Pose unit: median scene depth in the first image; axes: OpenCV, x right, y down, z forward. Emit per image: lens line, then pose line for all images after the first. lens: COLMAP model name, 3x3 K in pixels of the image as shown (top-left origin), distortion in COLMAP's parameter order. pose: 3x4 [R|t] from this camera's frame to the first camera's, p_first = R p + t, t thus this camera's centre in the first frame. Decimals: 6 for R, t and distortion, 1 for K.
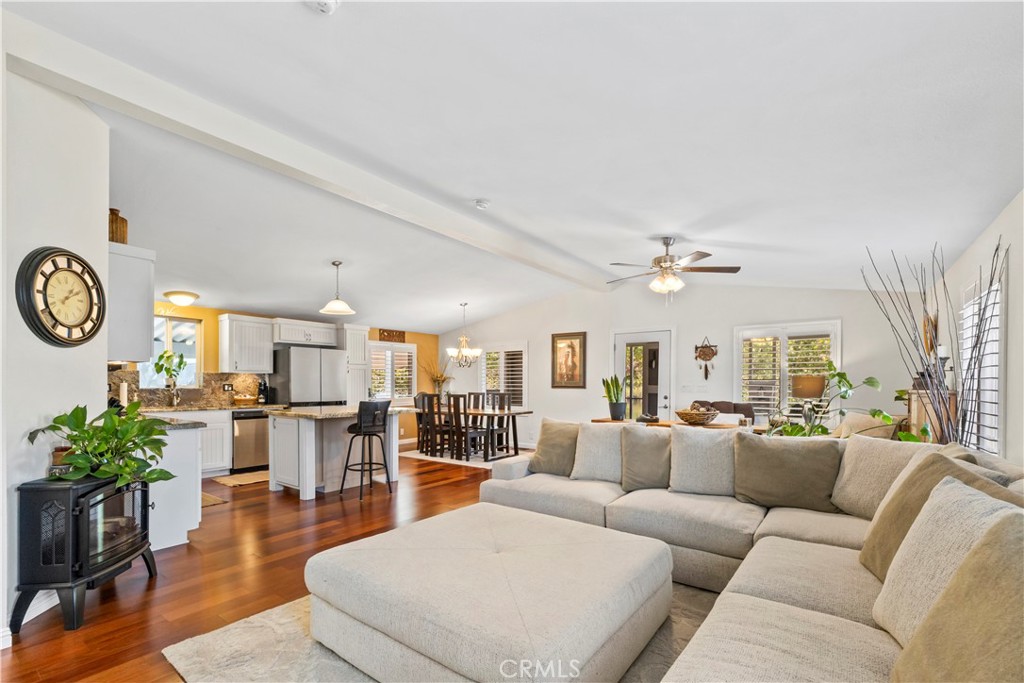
lens RADIAL K [[436.5, 0, 526.9], [0, 436.5, 383.1], [0, 0, 1]] dist [0.007942, -0.002183]
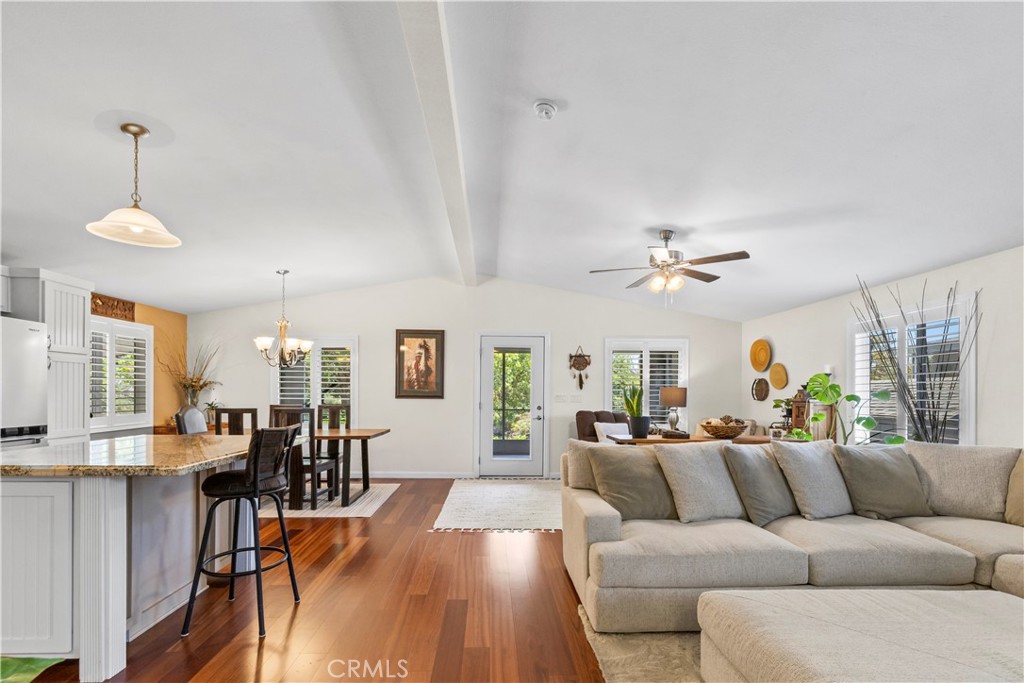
lens RADIAL K [[436.5, 0, 521.7], [0, 436.5, 393.4], [0, 0, 1]] dist [0.007942, -0.002183]
pose [[0.801180, 0.003252, 0.598414, -0.256073], [-0.005610, 0.999982, 0.002076, 0.000196], [-0.598397, -0.005021, 0.801184, 0.257301]]
